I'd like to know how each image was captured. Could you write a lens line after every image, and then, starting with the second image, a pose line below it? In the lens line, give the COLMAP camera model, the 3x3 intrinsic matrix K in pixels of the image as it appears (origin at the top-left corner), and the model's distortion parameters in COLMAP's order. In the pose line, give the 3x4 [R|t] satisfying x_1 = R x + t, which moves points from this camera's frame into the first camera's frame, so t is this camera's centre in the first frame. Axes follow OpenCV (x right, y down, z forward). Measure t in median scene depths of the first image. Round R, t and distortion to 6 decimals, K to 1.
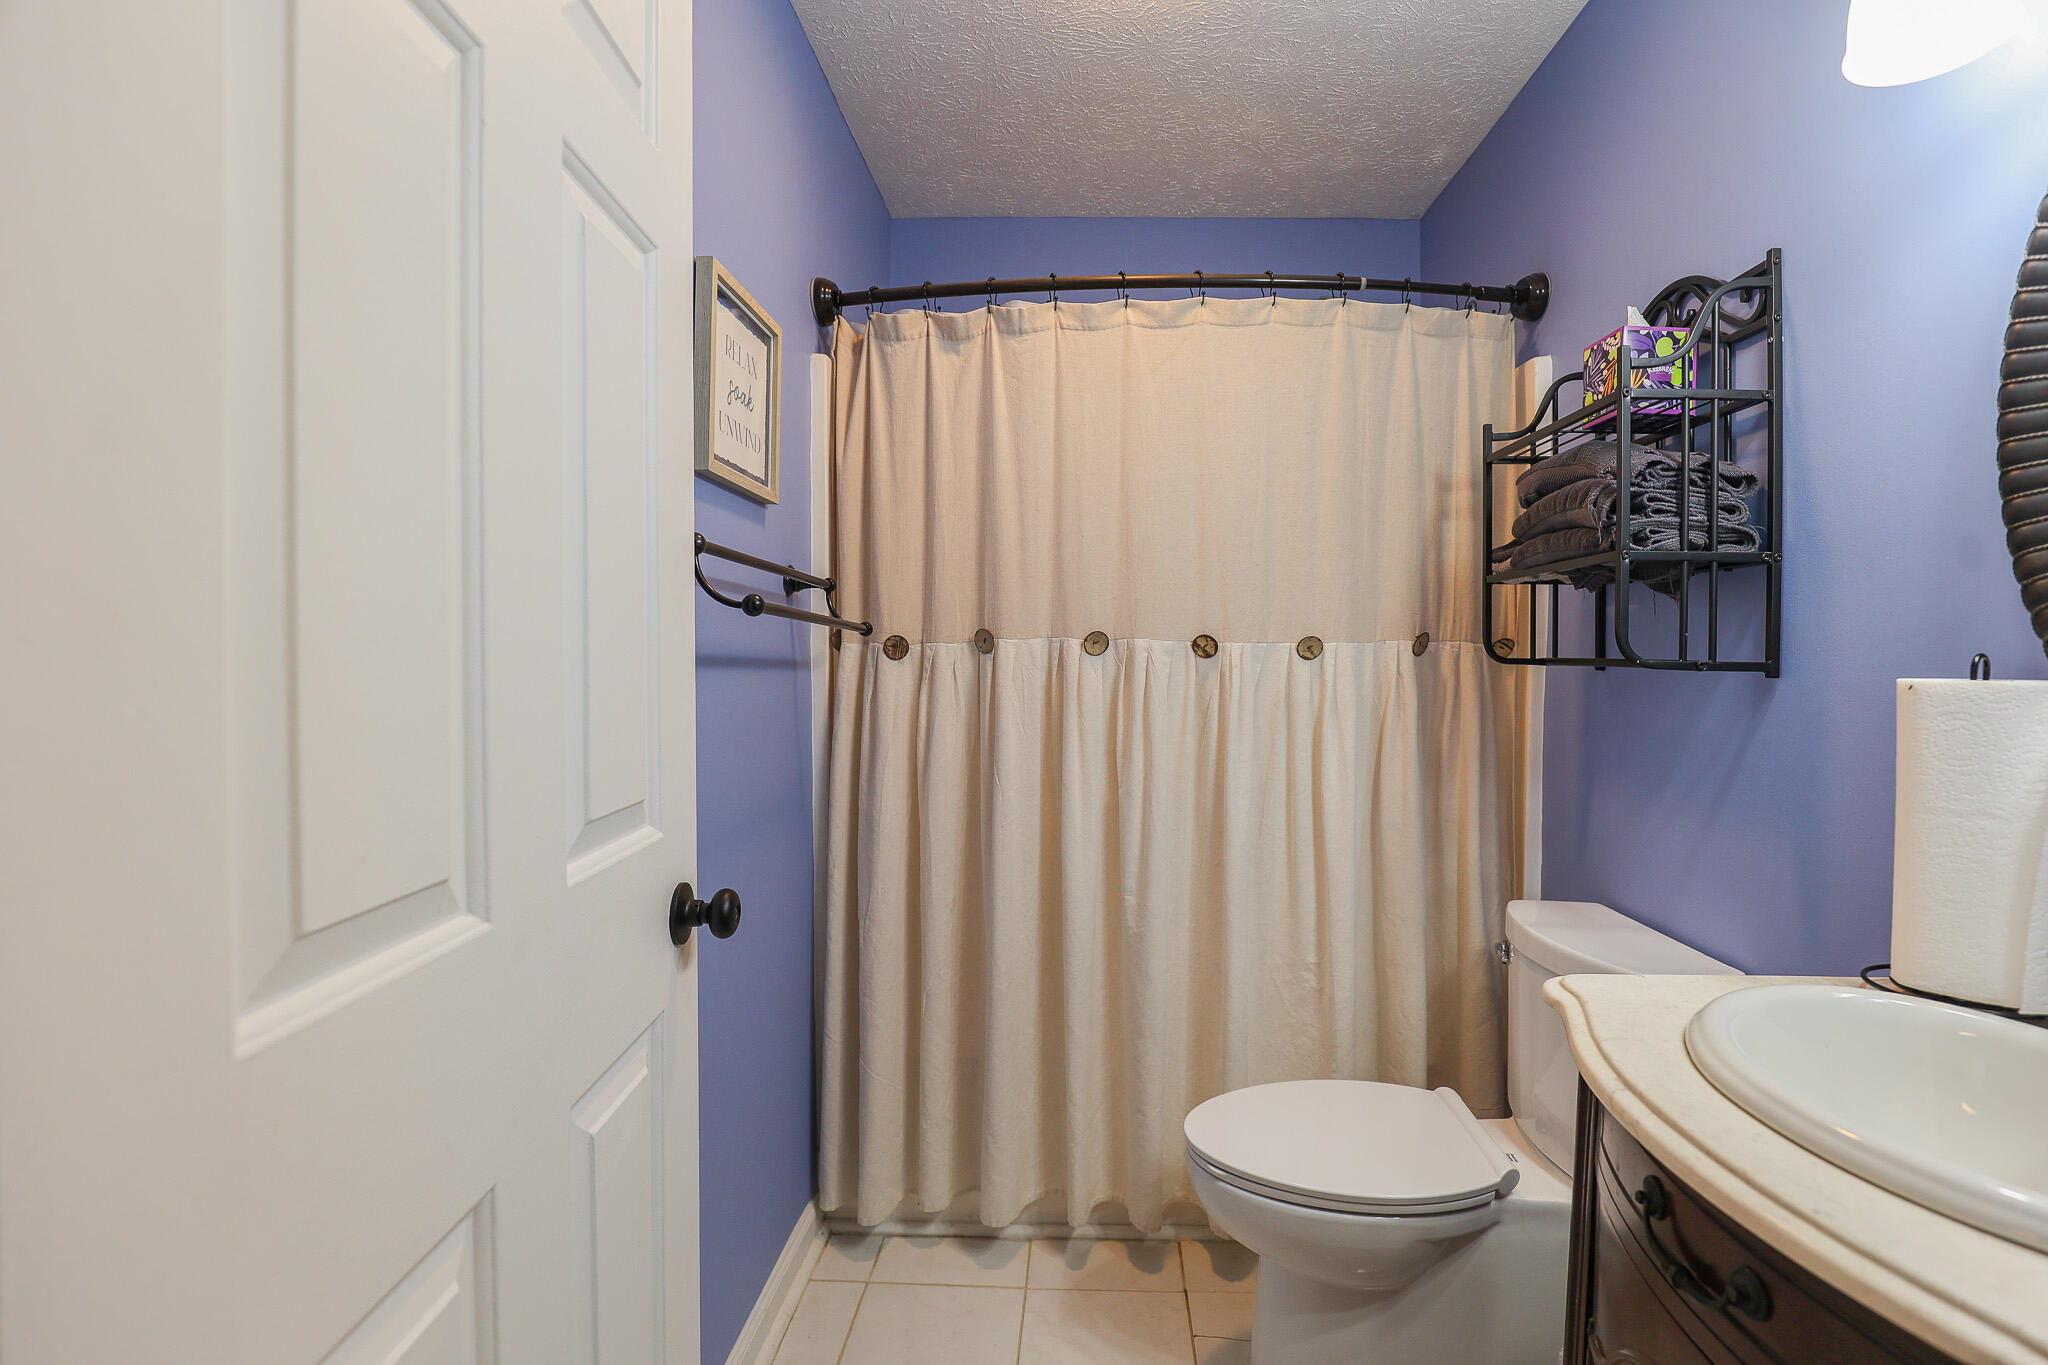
lens RADIAL K [[897.0, 0, 1025.3], [0, 897.0, 671.6], [0, 0, 1]] dist [-0.018753, 0.000433]
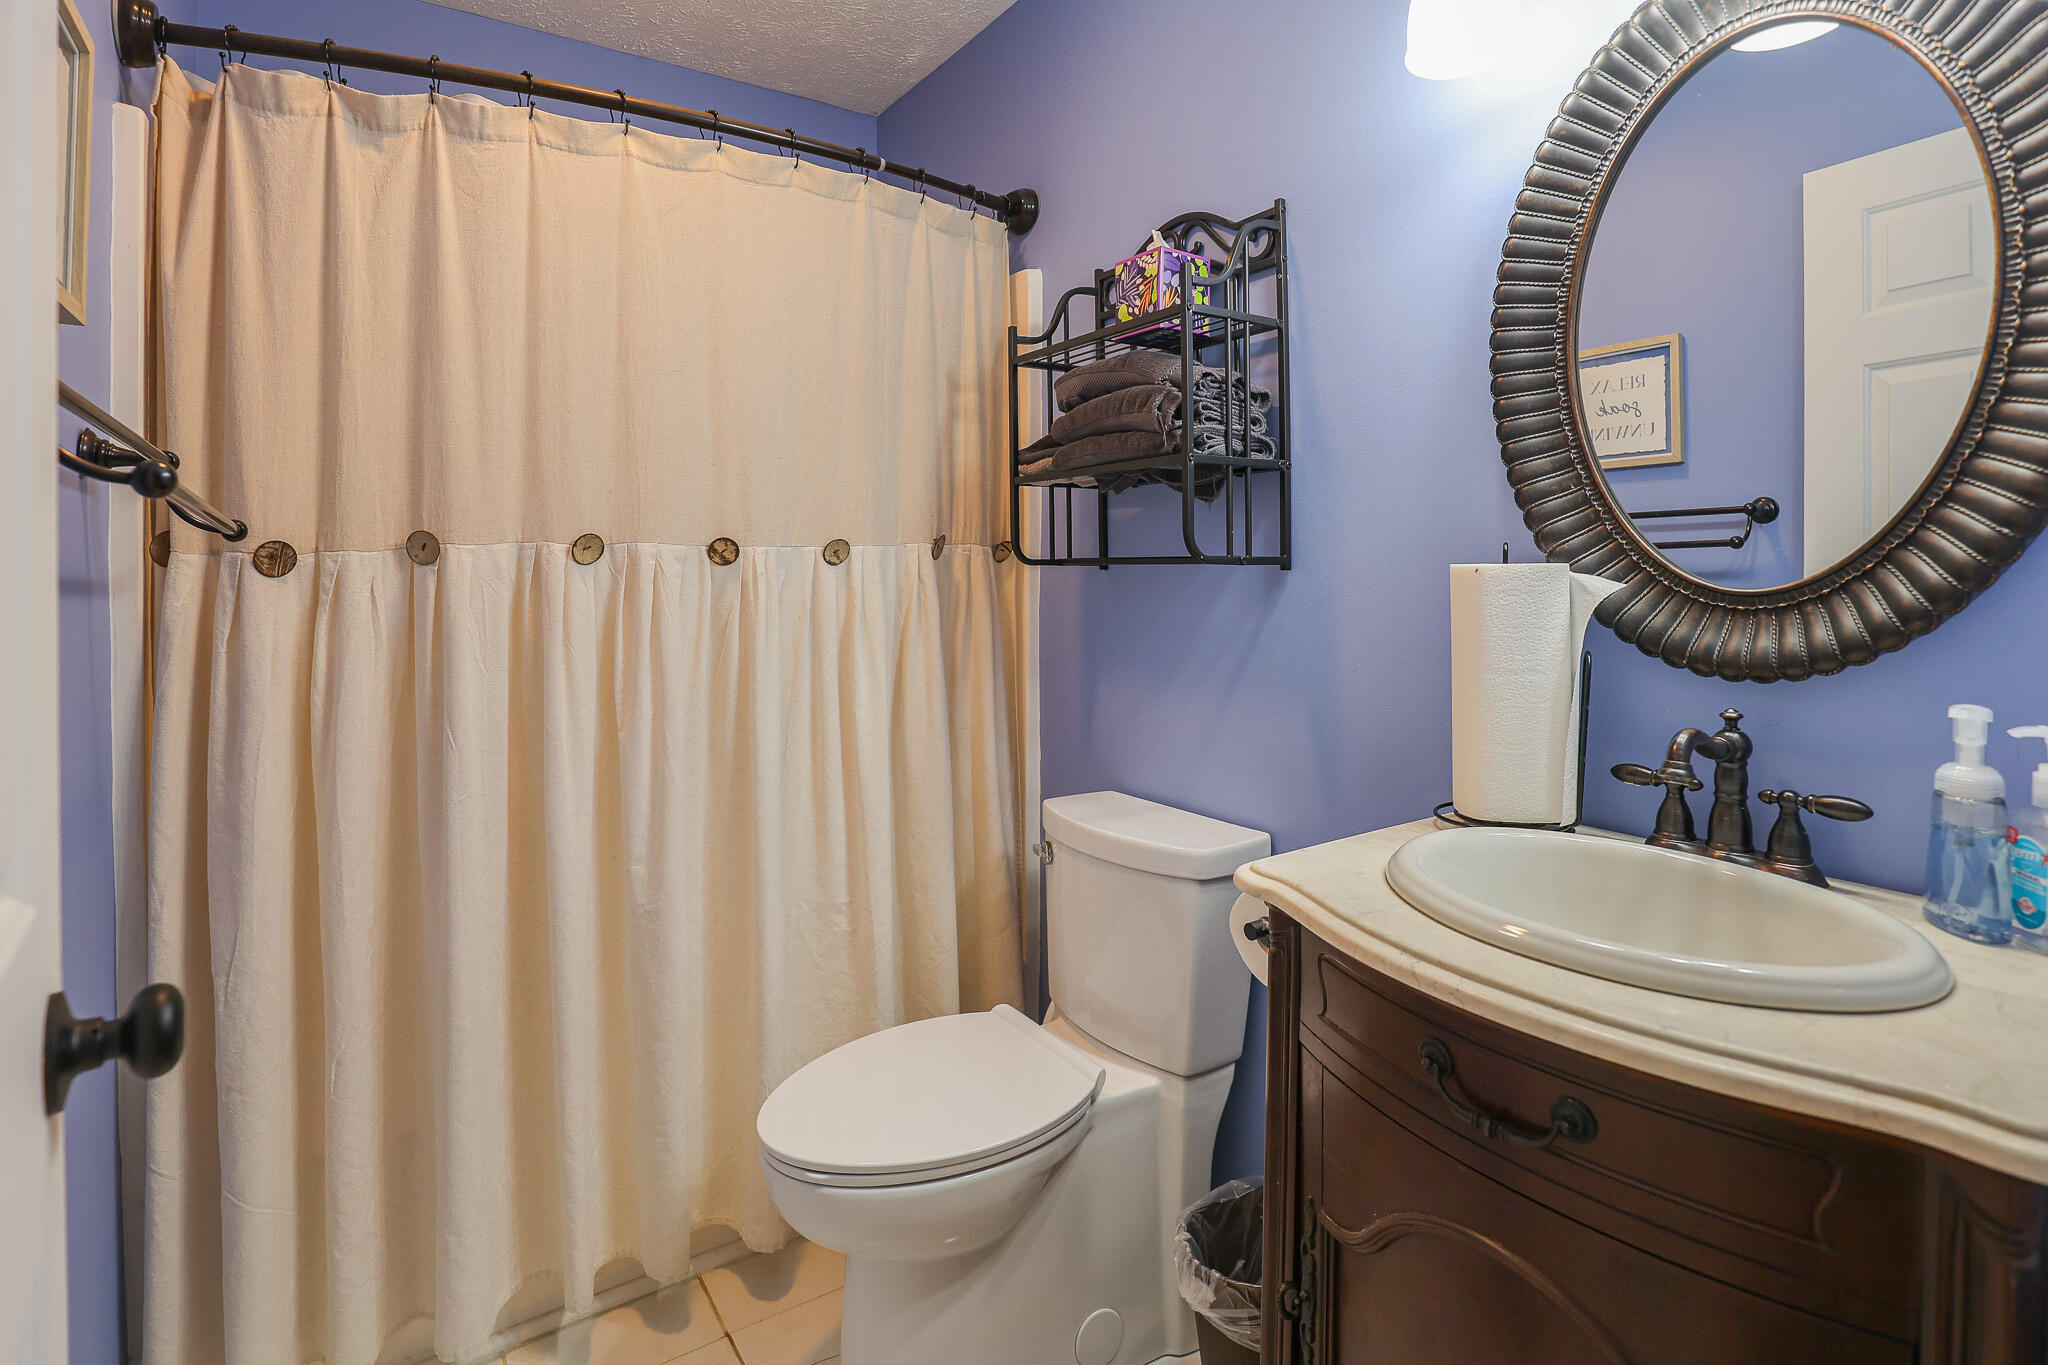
lens RADIAL K [[987.9, 0, 1026.2], [0, 987.9, 548.3], [0, 0, 1]] dist [-0.025790, 0.001425]
pose [[0.829085, -0.010310, 0.559027, -0.084111], [0.029813, 0.999223, -0.025787, 0.001216], [-0.558327, 0.038046, 0.828748, 0.073522]]
